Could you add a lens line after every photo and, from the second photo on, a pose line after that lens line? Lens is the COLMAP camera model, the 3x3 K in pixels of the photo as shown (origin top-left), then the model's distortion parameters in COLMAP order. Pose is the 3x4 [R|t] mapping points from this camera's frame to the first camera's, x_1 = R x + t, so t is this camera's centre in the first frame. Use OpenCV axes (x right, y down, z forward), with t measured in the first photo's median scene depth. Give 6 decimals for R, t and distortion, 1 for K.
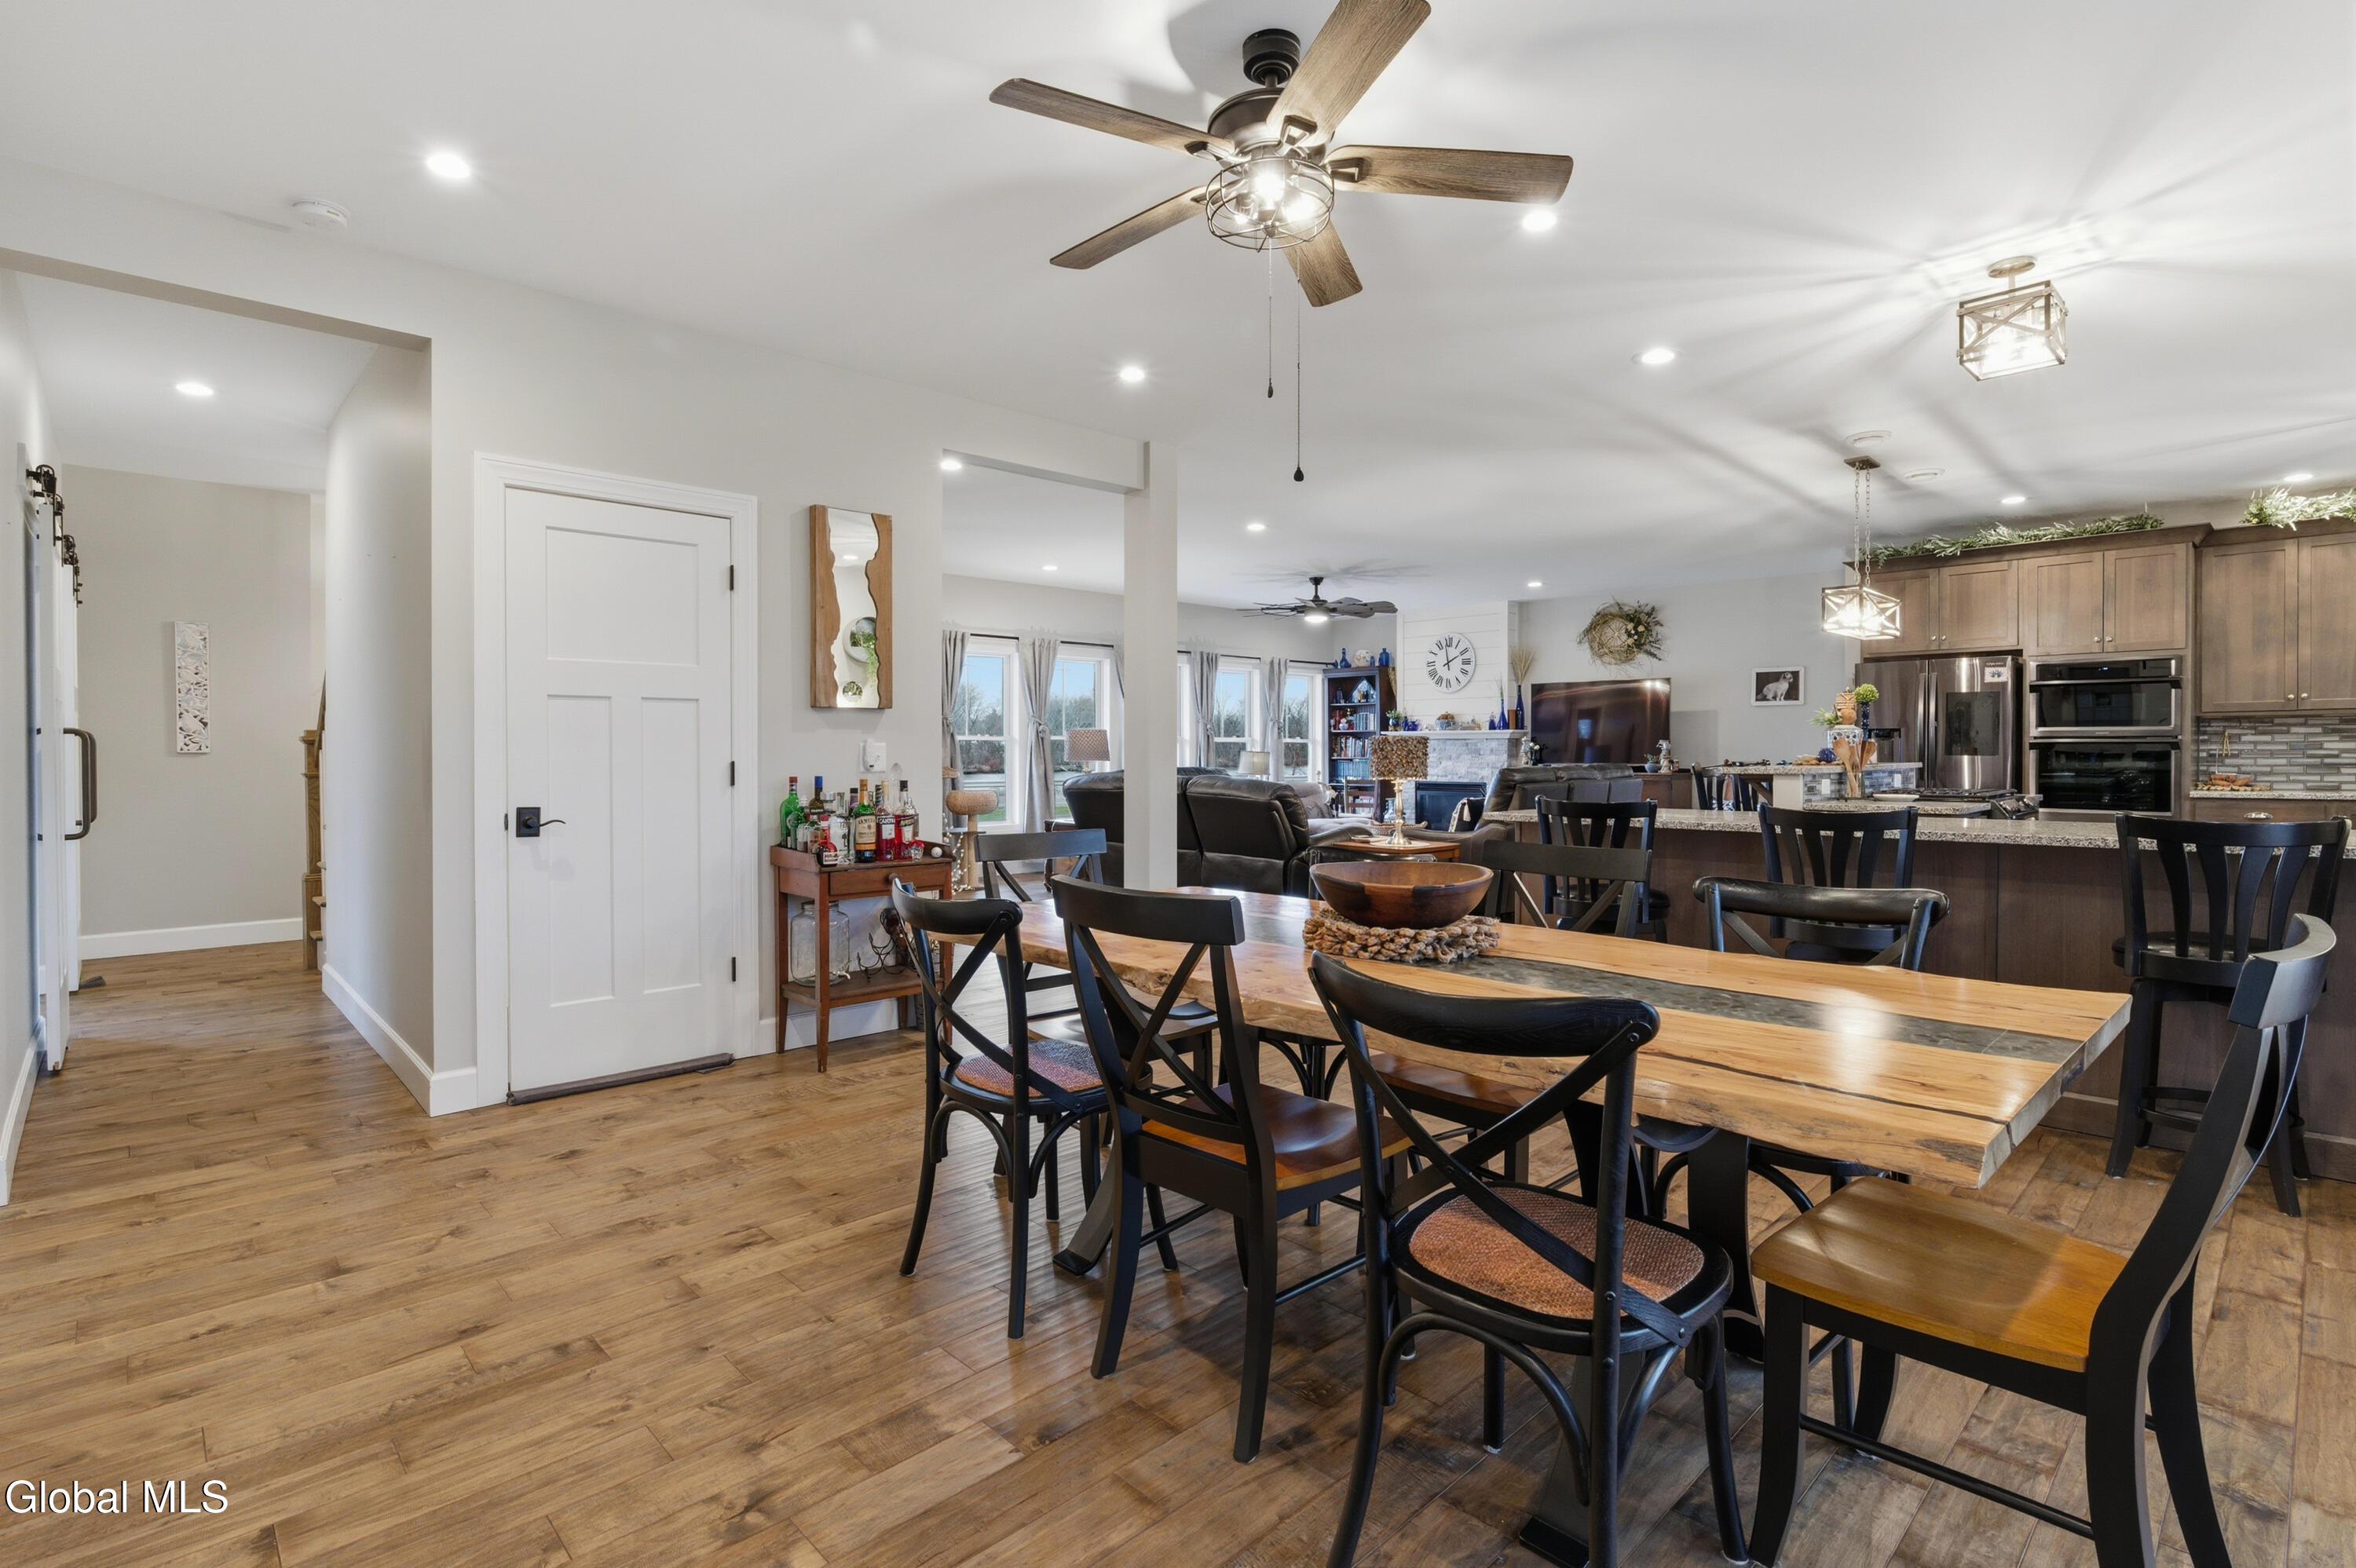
lens RADIAL K [[1162.3, 0, 1177.5], [0, 1162.3, 742.6], [0, 0, 1]] dist [-0.003458, 0.000041]
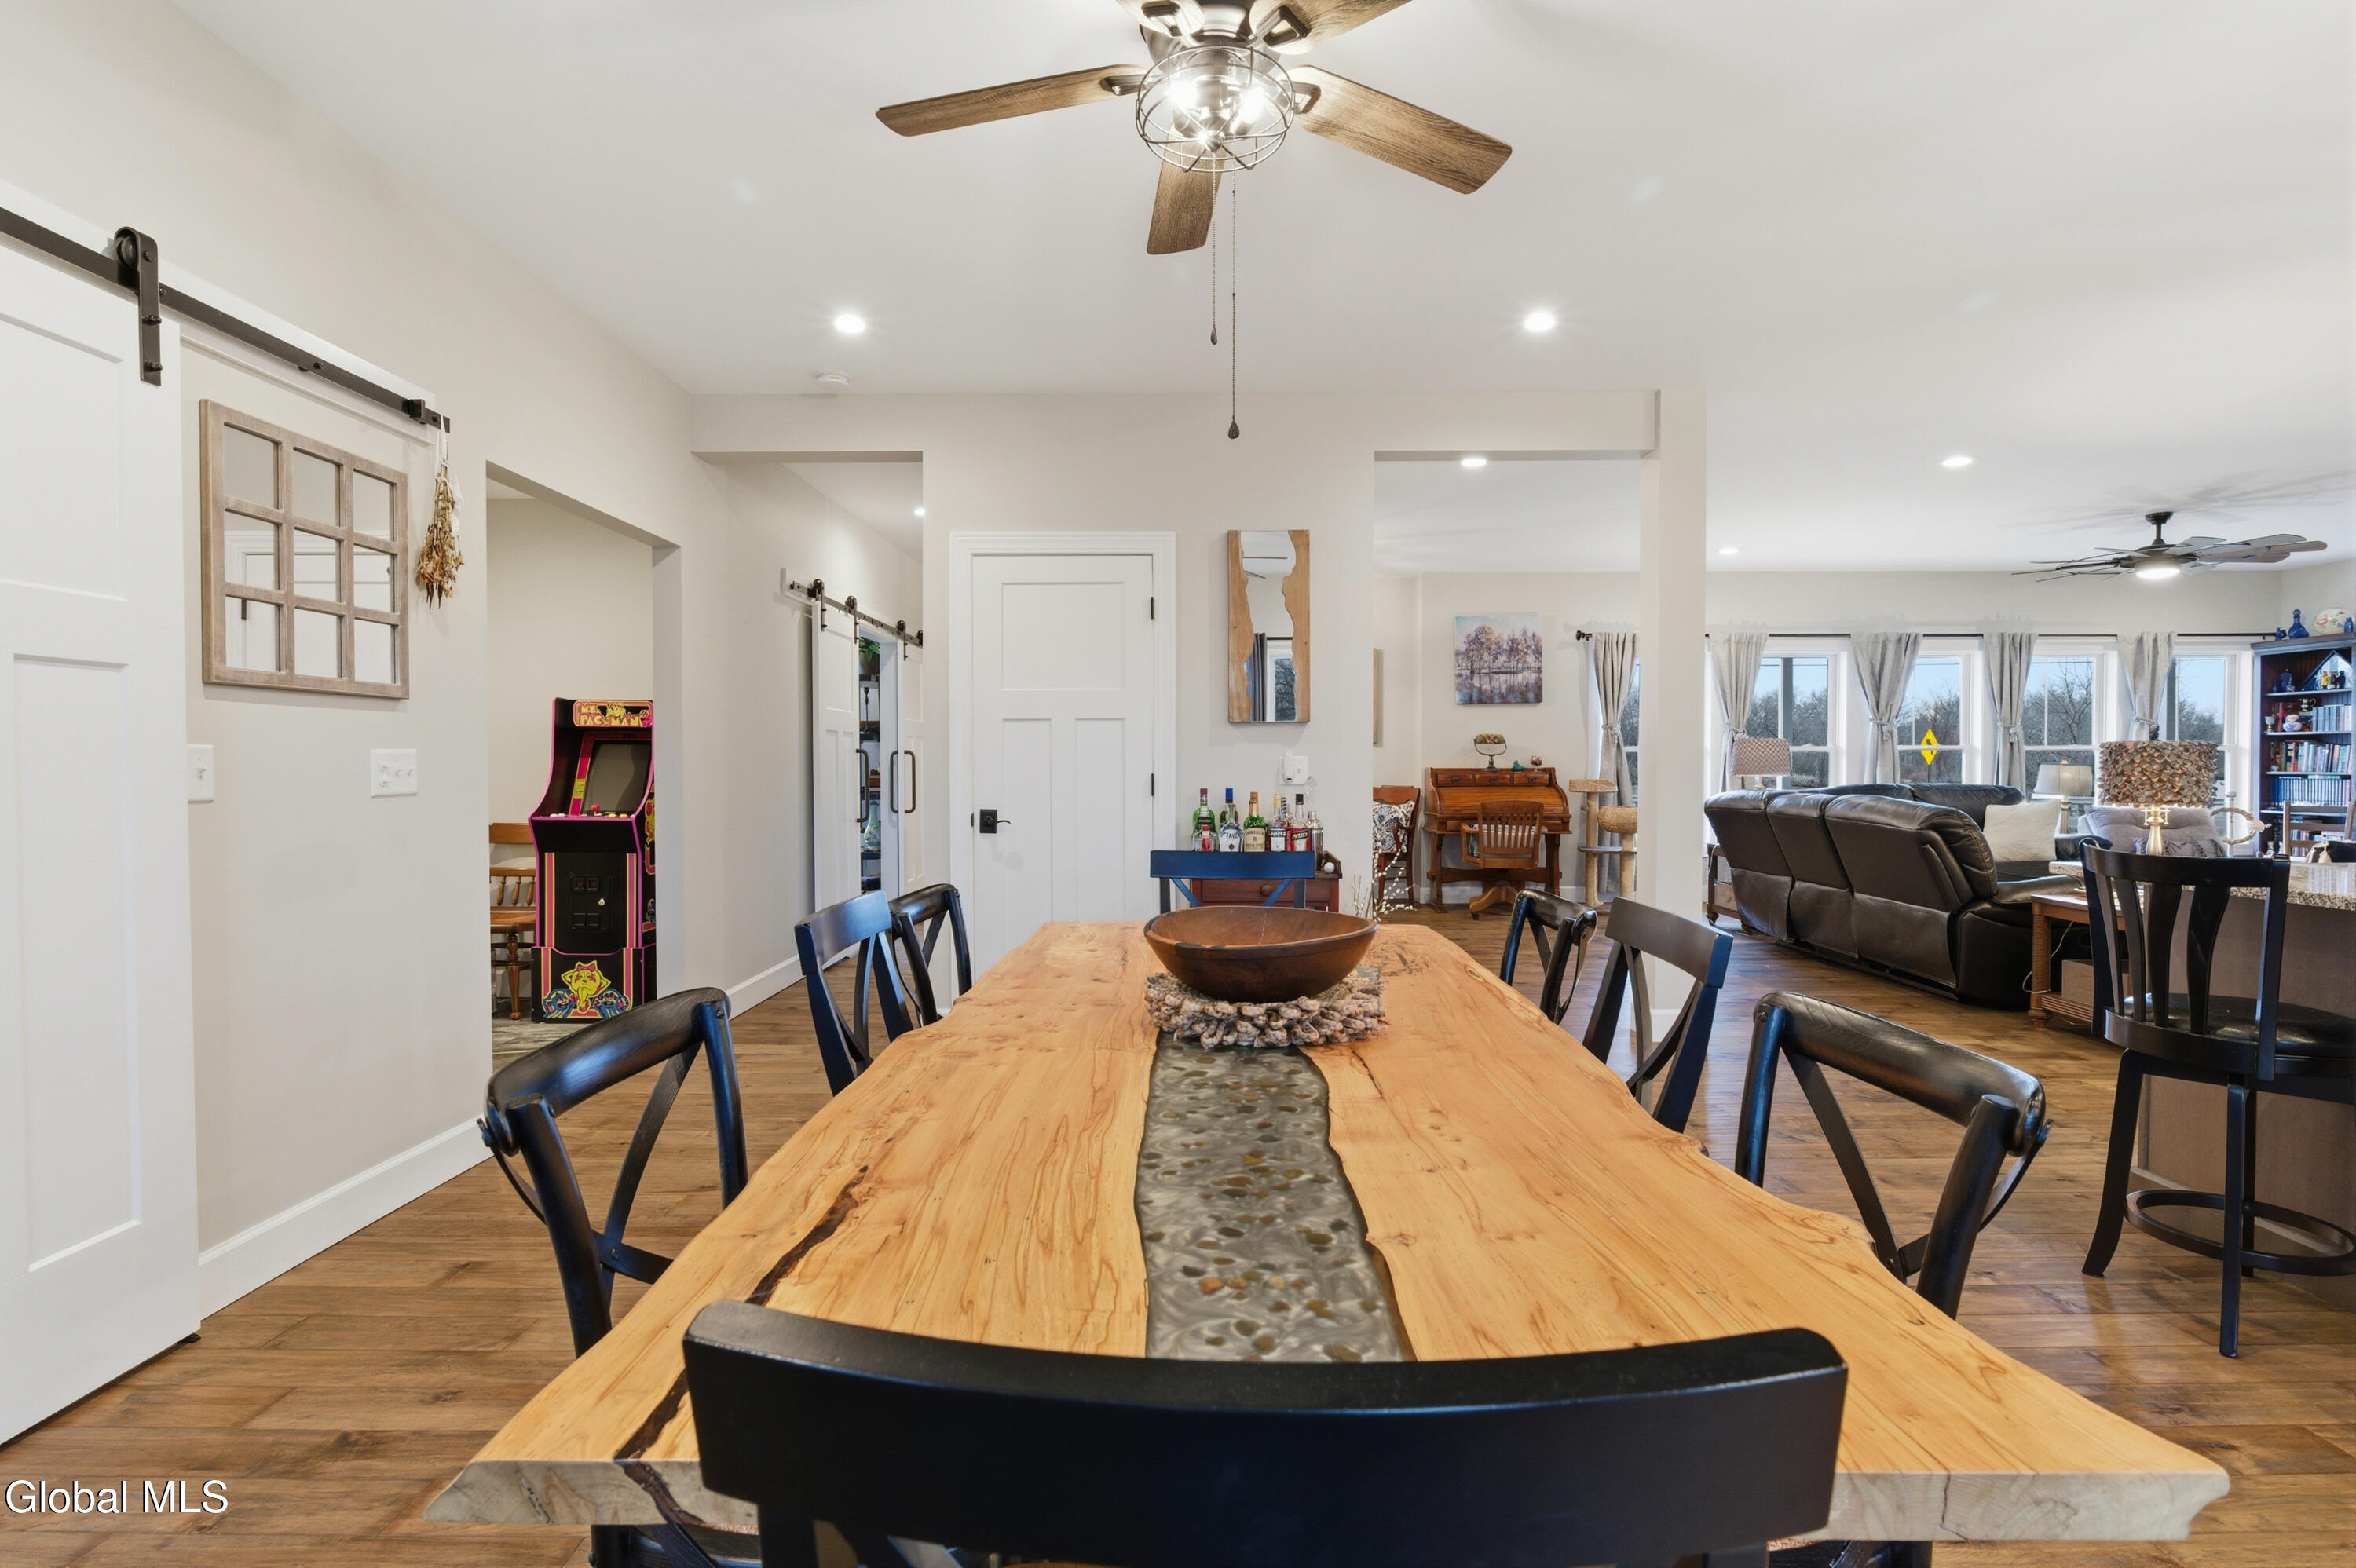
lens RADIAL K [[1130.4, 0, 1178.0], [0, 1130.4, 784.0], [0, 0, 1]] dist [-0.011343, 0.000038]
pose [[0.711419, 0.012031, -0.702665, 0.240566], [0.006341, 0.999703, 0.023537, 0.000433], [0.702739, -0.021200, 0.711132, 0.148833]]
